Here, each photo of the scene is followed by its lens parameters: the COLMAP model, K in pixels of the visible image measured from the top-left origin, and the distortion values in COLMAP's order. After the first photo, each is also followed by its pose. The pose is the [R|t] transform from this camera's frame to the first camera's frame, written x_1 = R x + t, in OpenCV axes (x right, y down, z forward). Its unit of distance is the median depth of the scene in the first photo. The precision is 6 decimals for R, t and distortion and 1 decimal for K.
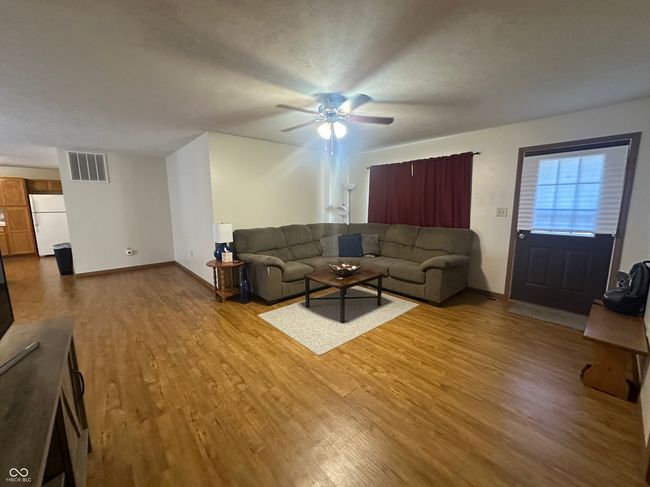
lens RADIAL K [[259.1, 0, 324.5], [0, 259.1, 242.7], [0, 0, 1]] dist [-0.000539, -0.000137]
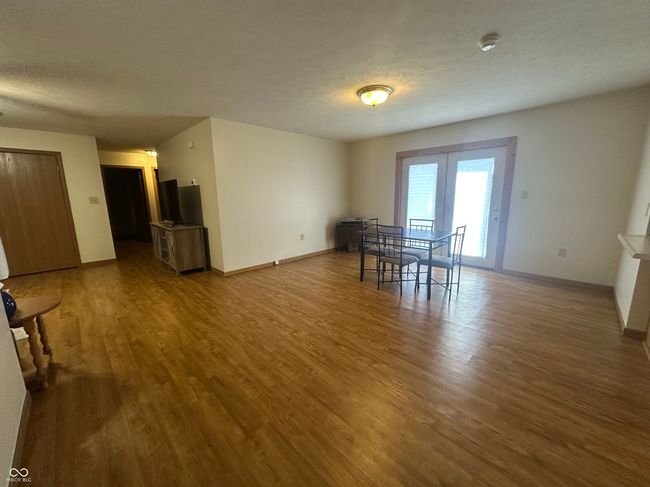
lens RADIAL K [[259.1, 0, 325.4], [0, 259.1, 243.1], [0, 0, 1]] dist [-0.000539, -0.000137]
pose [[-0.997995, 0.033617, -0.053622, -1.162495], [0.014071, 0.943919, 0.329877, -0.232875], [0.061704, 0.328461, -0.942500, 1.787413]]
